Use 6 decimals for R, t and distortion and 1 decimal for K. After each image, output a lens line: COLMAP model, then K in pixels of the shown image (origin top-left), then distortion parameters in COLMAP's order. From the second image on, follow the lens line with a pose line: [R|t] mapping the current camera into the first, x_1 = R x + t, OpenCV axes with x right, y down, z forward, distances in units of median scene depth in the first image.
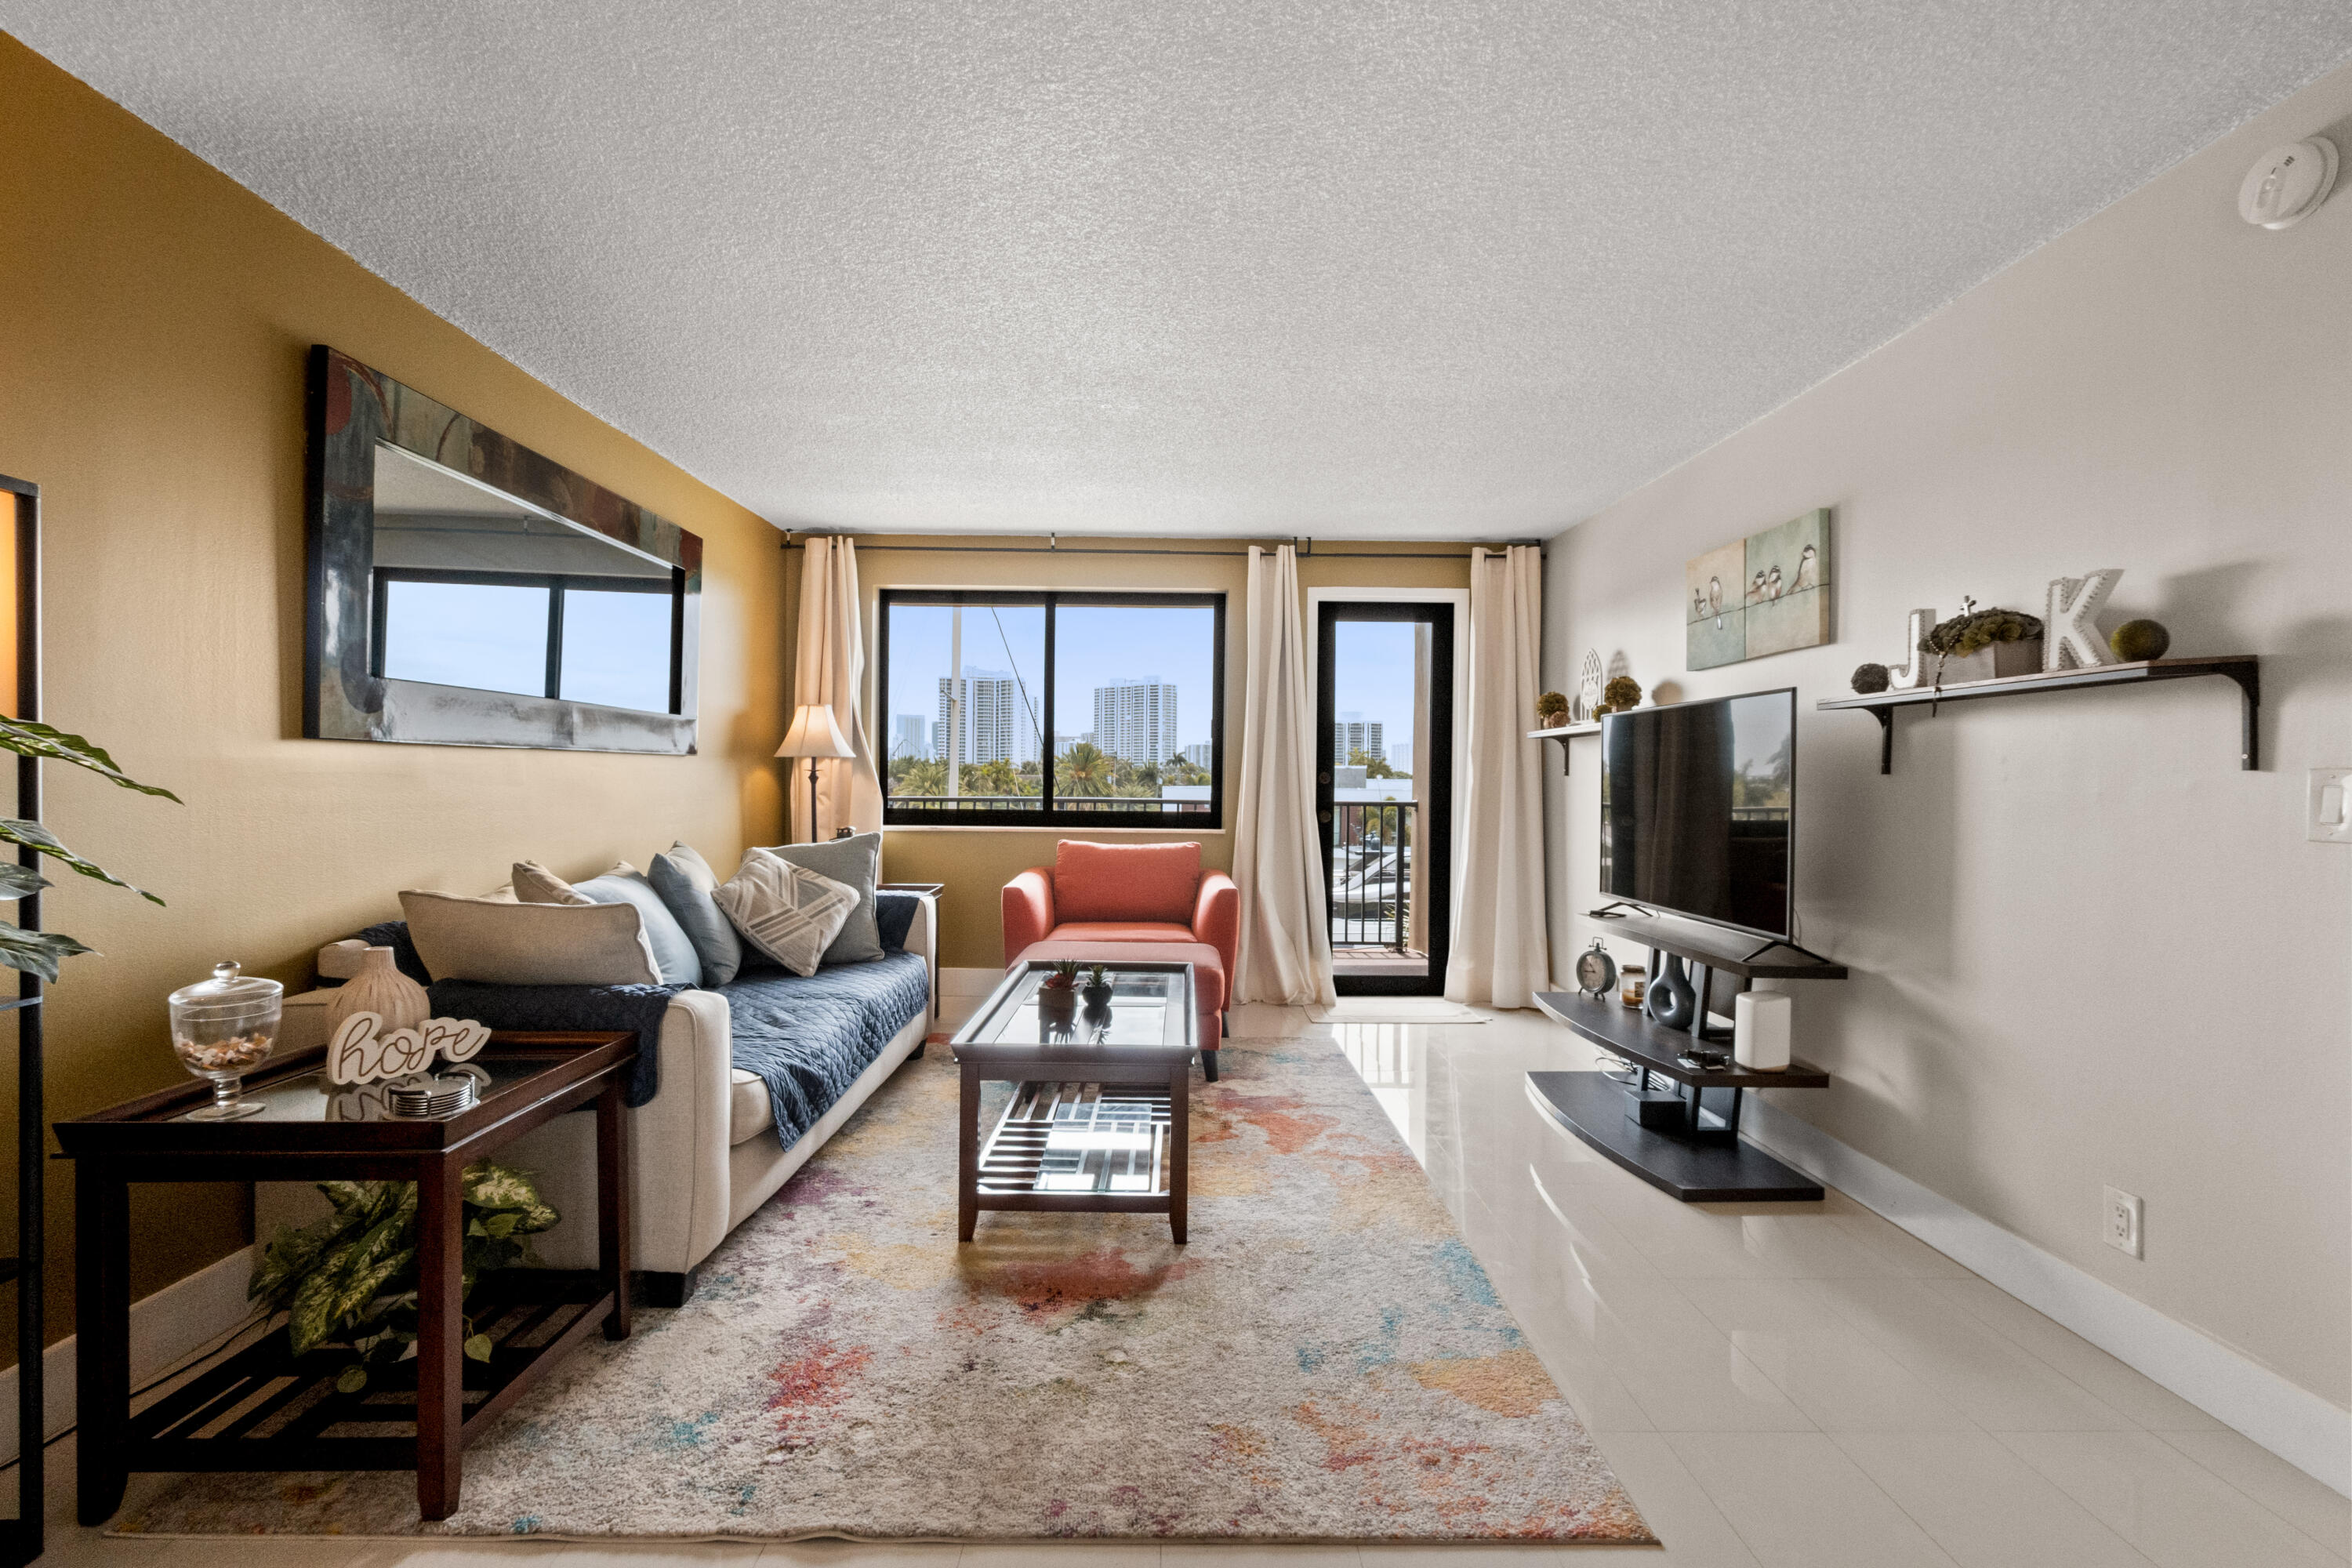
lens RADIAL K [[1077.6, 0, 1172.8], [0, 1077.6, 782.0], [0, 0, 1]] dist [-0.004817, 0.002116]
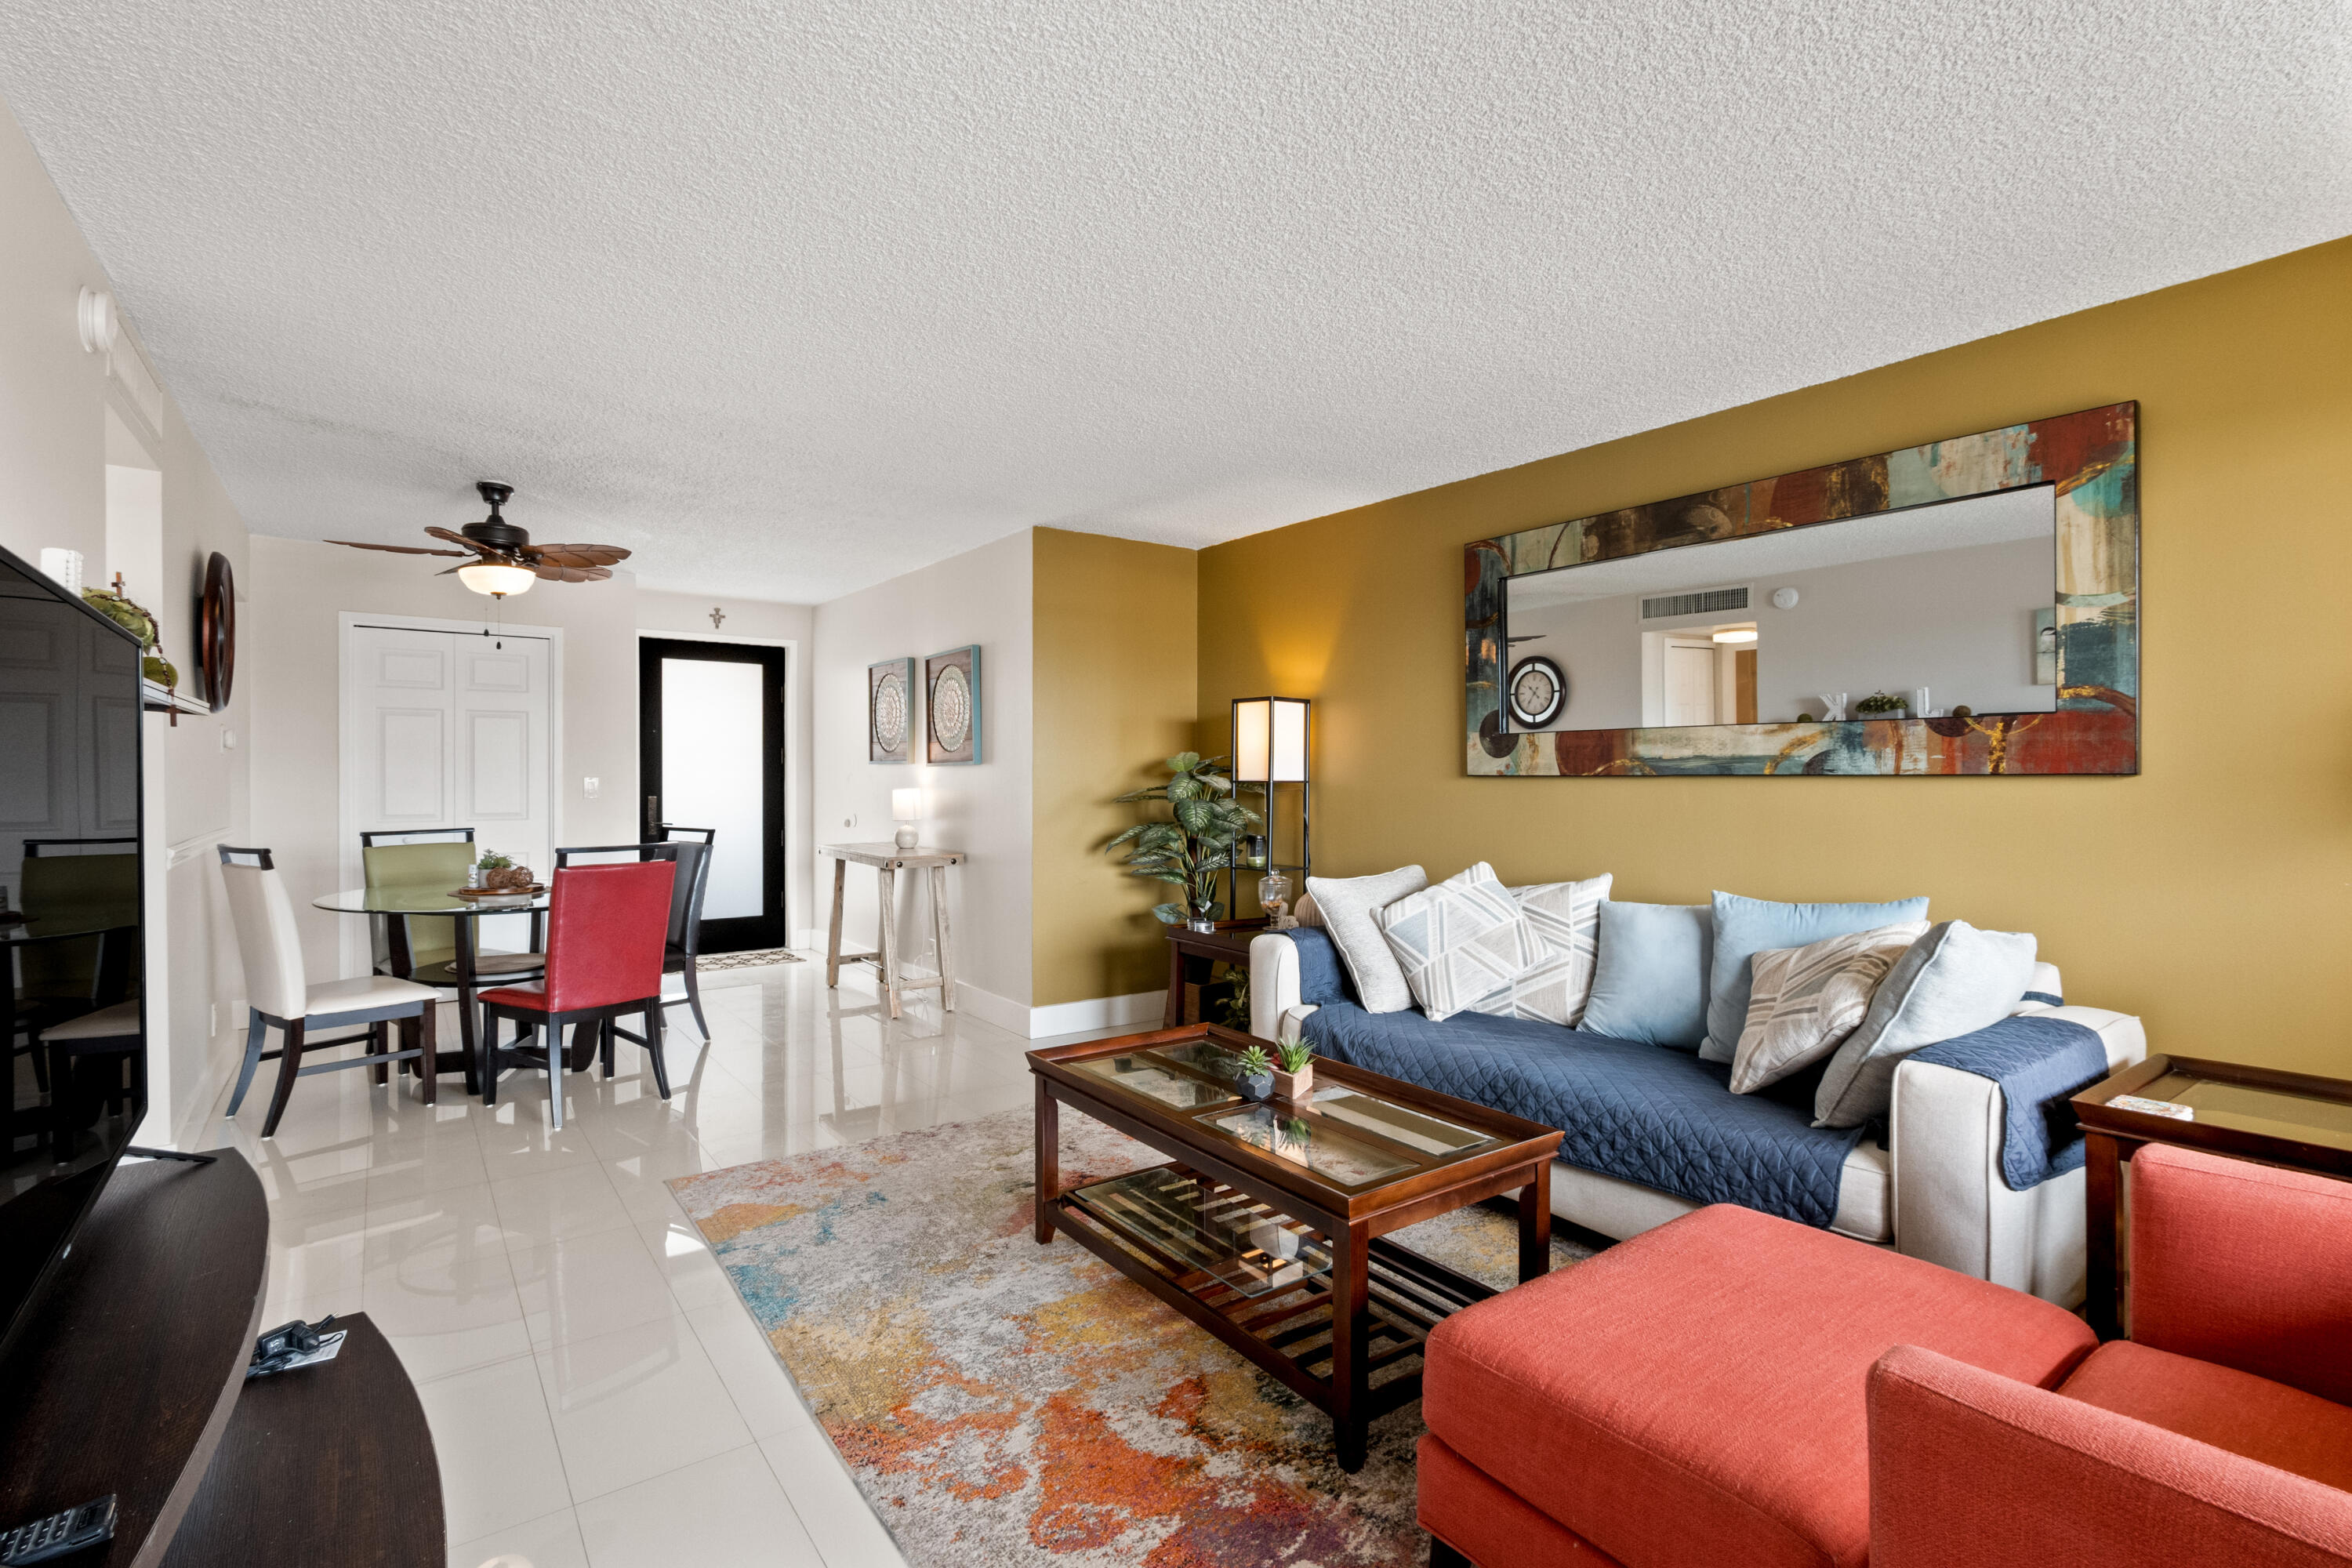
lens RADIAL K [[1077.6, 0, 1187.2], [0, 1077.6, 791.0], [0, 0, 1]] dist [-0.004817, 0.002116]
pose [[-0.805116, -0.002582, -0.593111, 0.399302], [-0.011106, 0.999881, 0.010724, -0.020999], [0.593013, 0.015221, -0.805049, 1.477441]]
